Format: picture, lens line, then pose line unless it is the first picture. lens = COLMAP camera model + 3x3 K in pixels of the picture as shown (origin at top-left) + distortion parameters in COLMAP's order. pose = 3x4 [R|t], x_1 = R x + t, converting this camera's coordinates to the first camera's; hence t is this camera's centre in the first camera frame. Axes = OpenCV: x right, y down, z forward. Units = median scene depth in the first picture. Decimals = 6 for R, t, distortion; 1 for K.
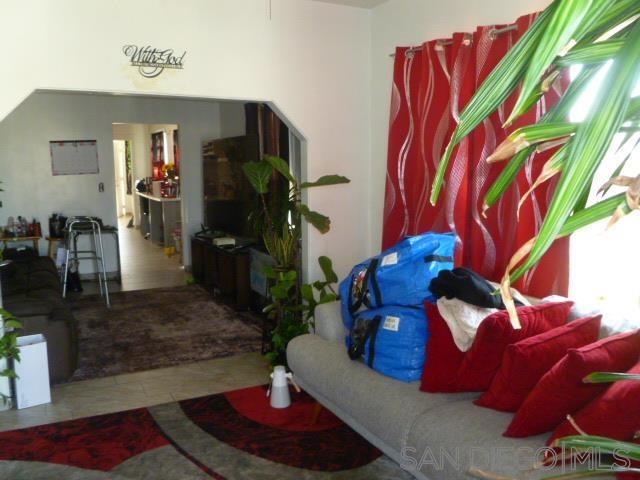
lens RADIAL K [[544.1, 0, 320.9], [0, 544.1, 242.4], [0, 0, 1]] dist [-0.066288, 0.010678]
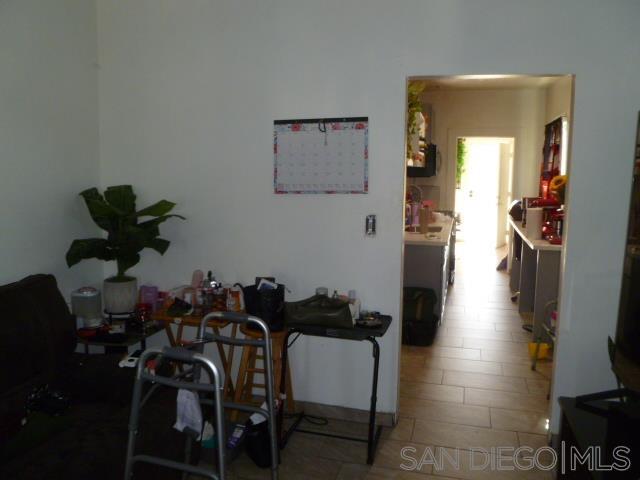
lens RADIAL K [[544.1, 0, 320.9], [0, 544.1, 242.4], [0, 0, 1]] dist [-0.066288, 0.010678]
pose [[0.735711, 0.104580, -0.669173, -0.099569], [-0.115614, 0.992898, 0.028063, -0.068723], [0.667355, 0.056720, 0.742576, 0.460520]]
